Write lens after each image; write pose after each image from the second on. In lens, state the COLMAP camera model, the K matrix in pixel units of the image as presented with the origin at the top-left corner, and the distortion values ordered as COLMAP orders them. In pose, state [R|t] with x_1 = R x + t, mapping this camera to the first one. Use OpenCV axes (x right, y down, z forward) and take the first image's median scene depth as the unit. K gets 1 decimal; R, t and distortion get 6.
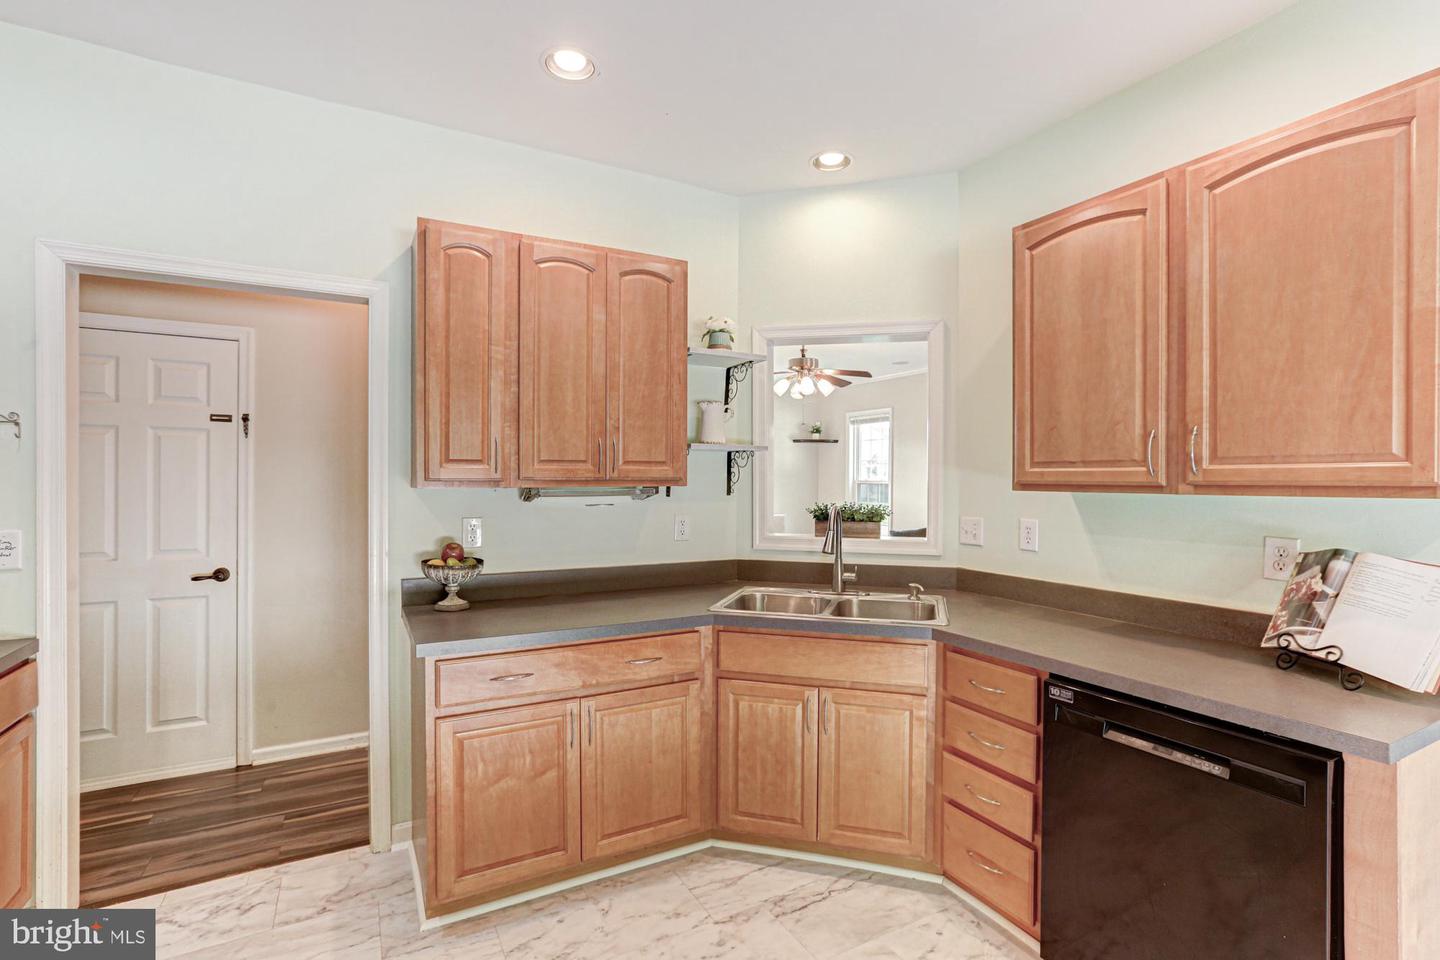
lens RADIAL K [[680.6, 0, 768.3], [0, 680.6, 479.9], [0, 0, 1]] dist [-0.031414, 0.017713]
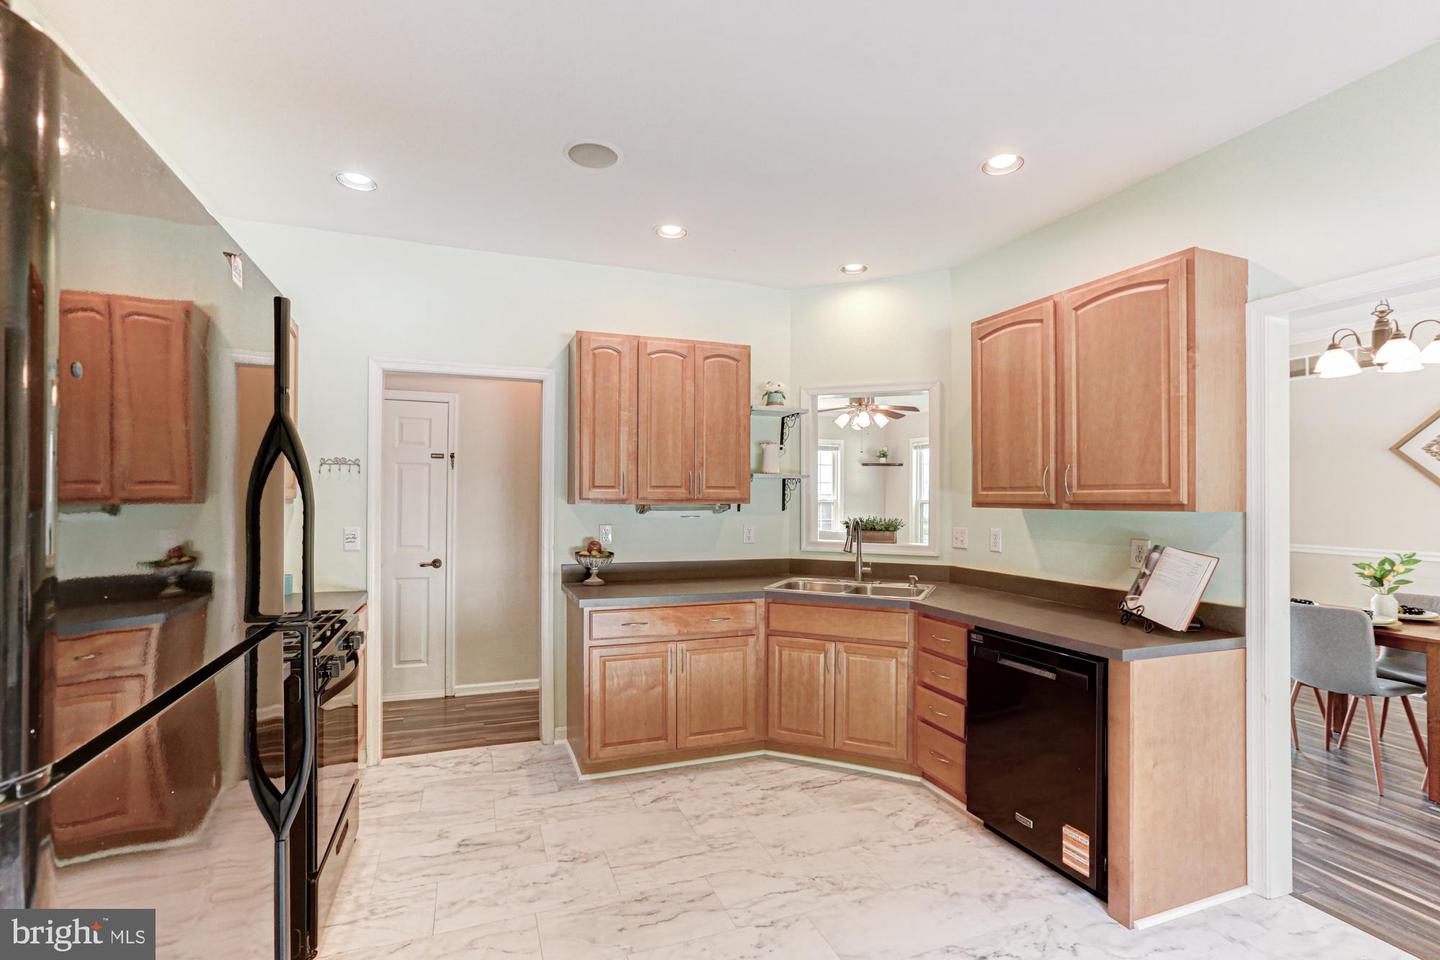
lens RADIAL K [[643.7, 0, 741.9], [0, 643.7, 494.7], [0, 0, 1]] dist [-0.009208, 0.000119]
pose [[0.986057, 0.001065, -0.166403, 0.102462], [-0.002319, 0.999970, -0.007341, 0.000187], [0.166390, 0.007625, 0.986031, -0.386236]]
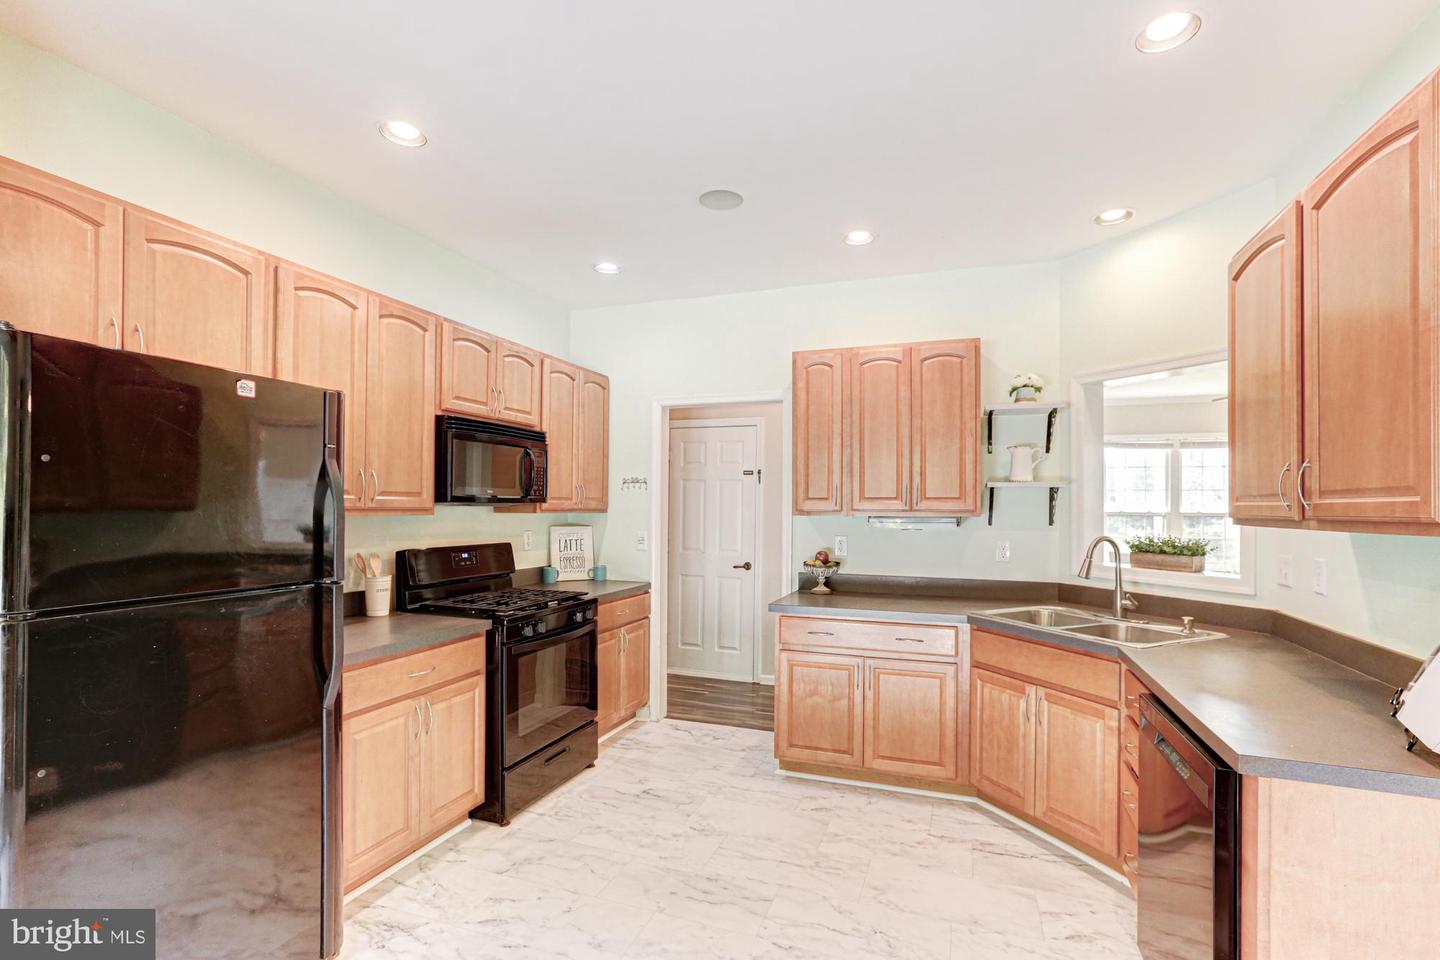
lens RADIAL K [[658.4, 0, 721.9], [0, 658.4, 502.6], [0, 0, 1]] dist [-0.000219, 0.000589]
pose [[0.646993, -0.003390, -0.762488, 0.582958], [-0.006489, 0.999929, -0.009951, -0.001564], [0.762468, 0.011386, 0.646926, -0.170204]]
